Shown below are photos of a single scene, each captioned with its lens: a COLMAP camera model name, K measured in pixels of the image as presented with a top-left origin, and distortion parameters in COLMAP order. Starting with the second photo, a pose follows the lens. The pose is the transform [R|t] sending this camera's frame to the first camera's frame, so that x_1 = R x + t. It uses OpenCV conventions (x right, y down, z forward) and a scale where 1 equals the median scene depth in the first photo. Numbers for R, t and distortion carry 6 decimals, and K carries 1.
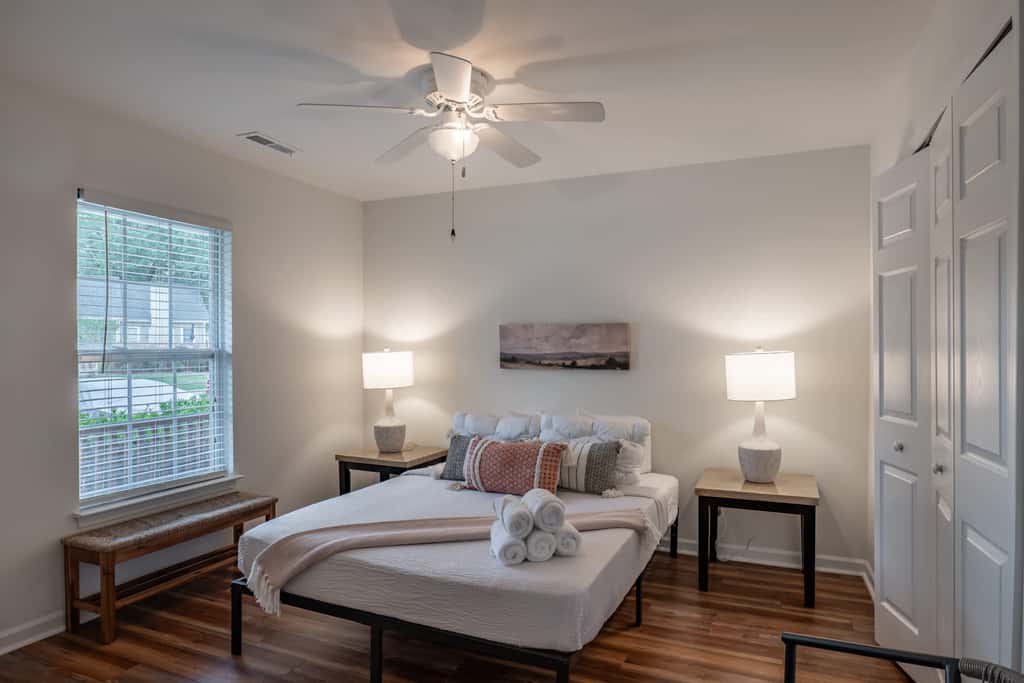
lens RADIAL K [[617.8, 0, 517.2], [0, 617.8, 317.6], [0, 0, 1]] dist [-0.000957, 0.003095]
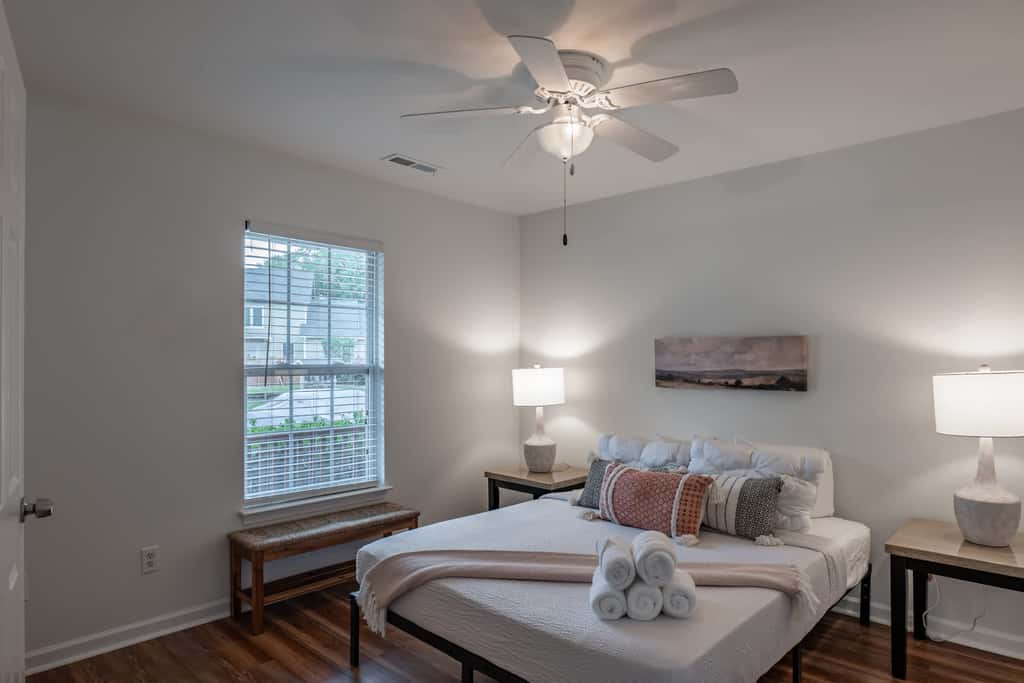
lens RADIAL K [[618.4, 0, 511.2], [0, 618.4, 332.3], [0, 0, 1]] dist [-0.024133, 0.031412]
pose [[0.943198, -0.013172, -0.331970, 0.101510], [0.013146, 0.999911, -0.002324, 0.001688], [0.331971, -0.002172, 0.943287, 0.099949]]
